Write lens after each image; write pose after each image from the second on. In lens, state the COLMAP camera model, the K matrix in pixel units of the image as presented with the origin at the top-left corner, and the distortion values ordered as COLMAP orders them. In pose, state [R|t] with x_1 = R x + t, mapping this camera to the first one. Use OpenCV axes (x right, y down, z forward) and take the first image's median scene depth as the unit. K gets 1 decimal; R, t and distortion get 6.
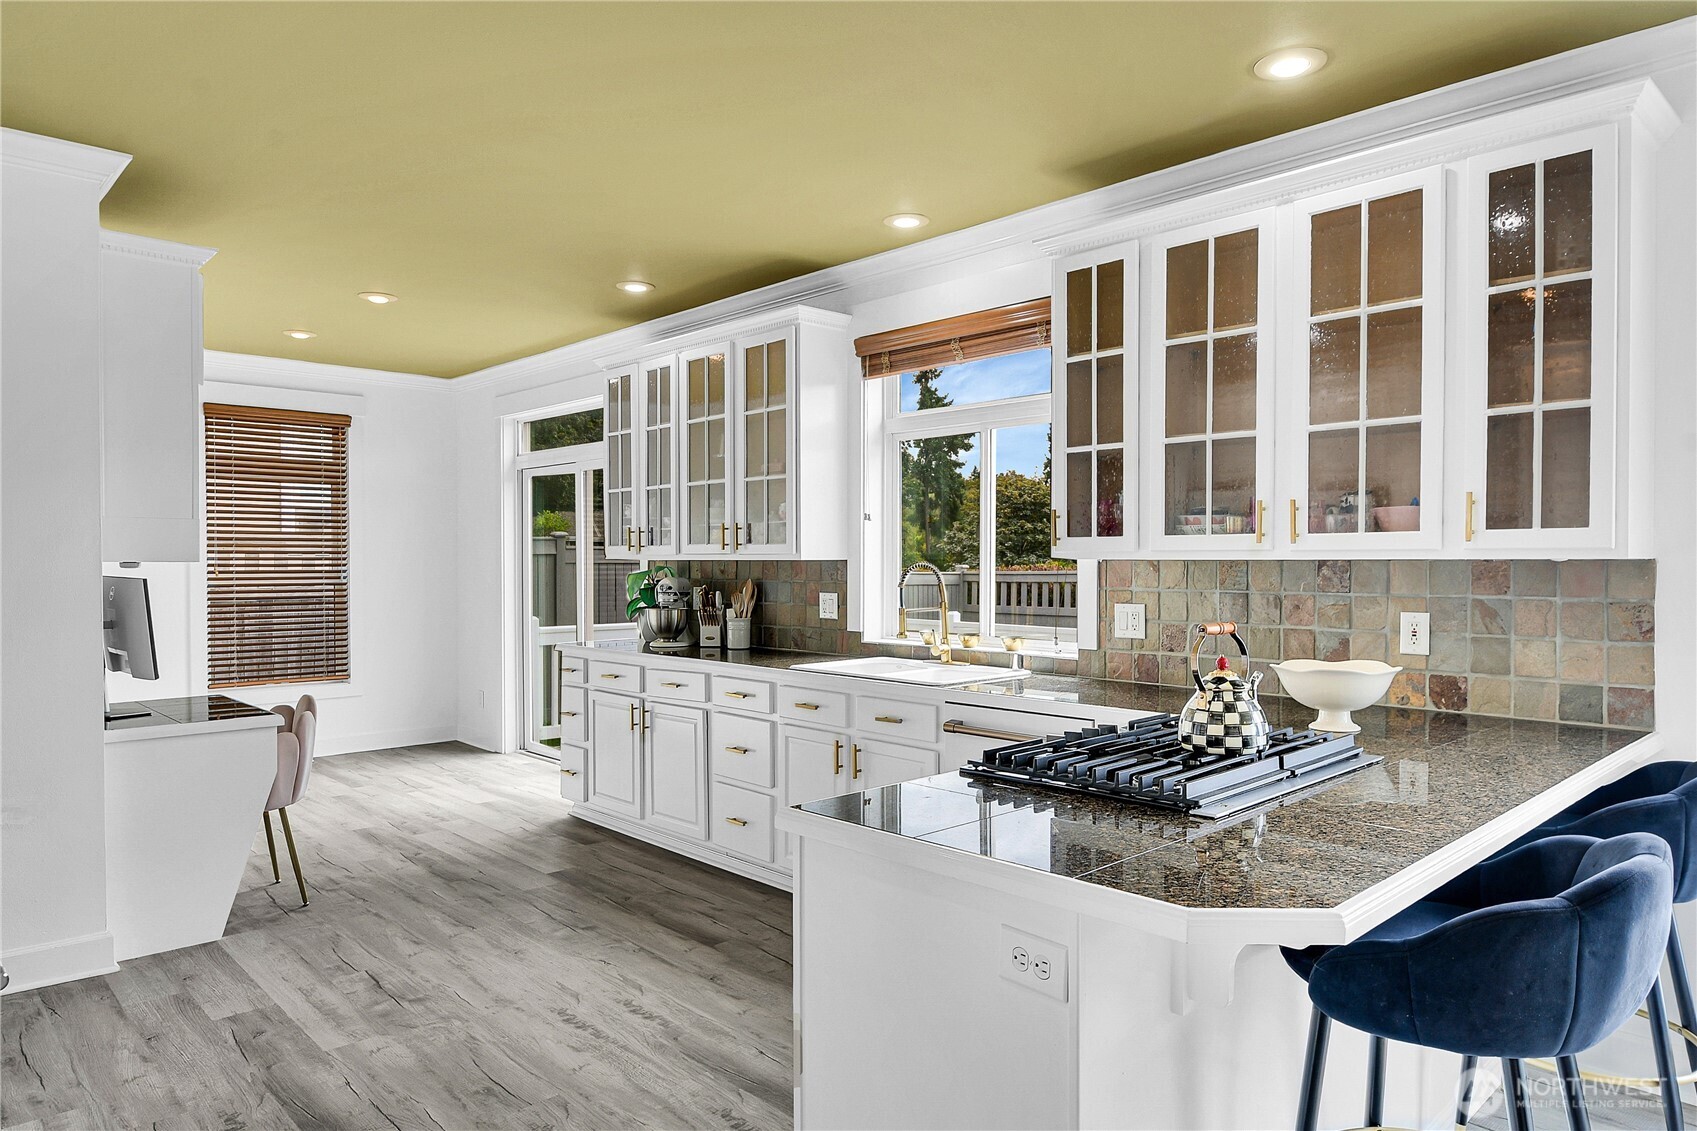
lens RADIAL K [[1057.7, 0, 847.6], [0, 1057.7, 571.0], [0, 0, 1]] dist [-0.024852, -0.002973]
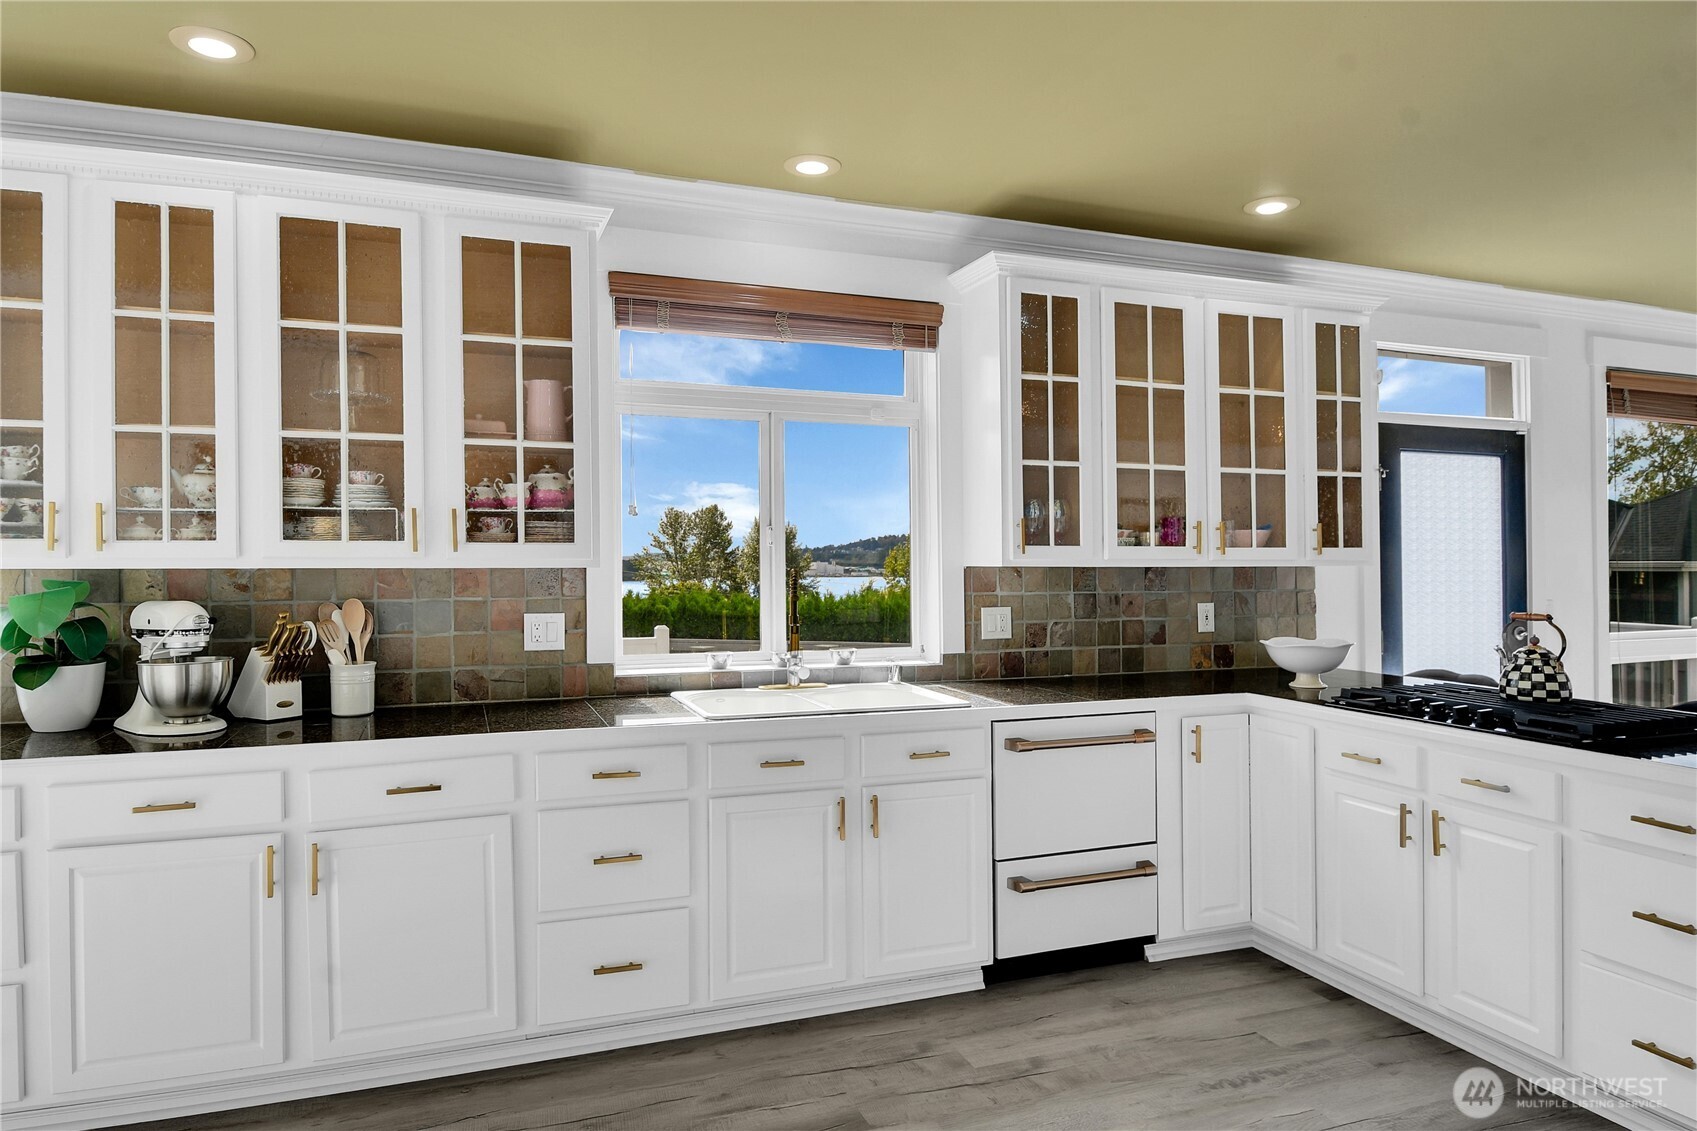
lens RADIAL K [[947.9, 0, 848.7], [0, 947.9, 563.7], [0, 0, 1]] dist [-0.003803, -0.001871]
pose [[0.408407, 0.003095, 0.912795, -0.636007], [0.011209, 0.999902, -0.008406, -0.006851], [-0.912731, 0.013664, 0.408332, 0.685282]]
